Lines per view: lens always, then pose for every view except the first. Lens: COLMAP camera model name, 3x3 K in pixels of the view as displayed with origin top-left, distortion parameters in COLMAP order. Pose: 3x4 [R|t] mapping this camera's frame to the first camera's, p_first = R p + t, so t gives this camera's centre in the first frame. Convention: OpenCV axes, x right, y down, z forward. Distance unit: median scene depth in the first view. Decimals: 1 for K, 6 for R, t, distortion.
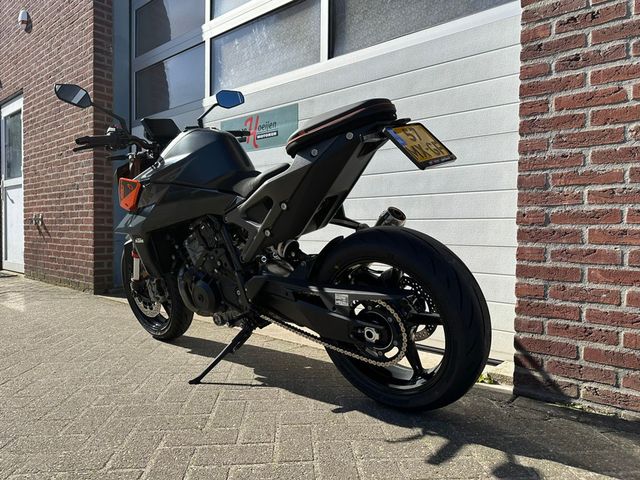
lens RADIAL K [[451.4, 0, 320.0], [0, 451.4, 240.0], [0, 0, 1]] dist [0.006448, -0.002306]
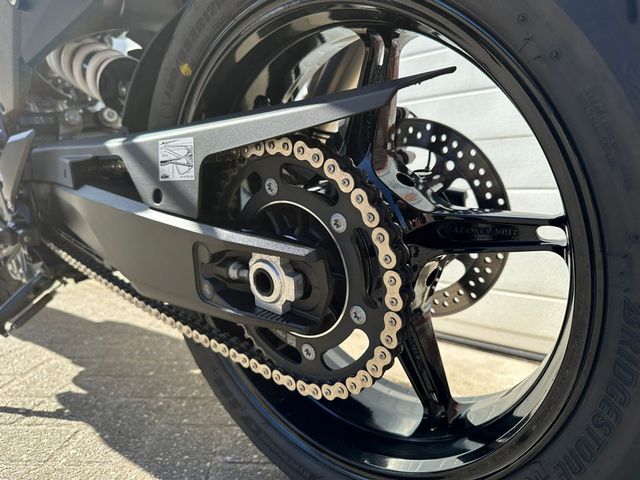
lens RADIAL K [[463.5, 0, 320.0], [0, 463.5, 240.0], [0, 0, 1]] dist [-0.029869, -0.002142]
pose [[0.999629, 0.024999, -0.010818, 0.140654], [-0.024612, 0.999099, 0.034563, 0.168876], [0.011672, -0.034284, 0.999344, 0.704547]]
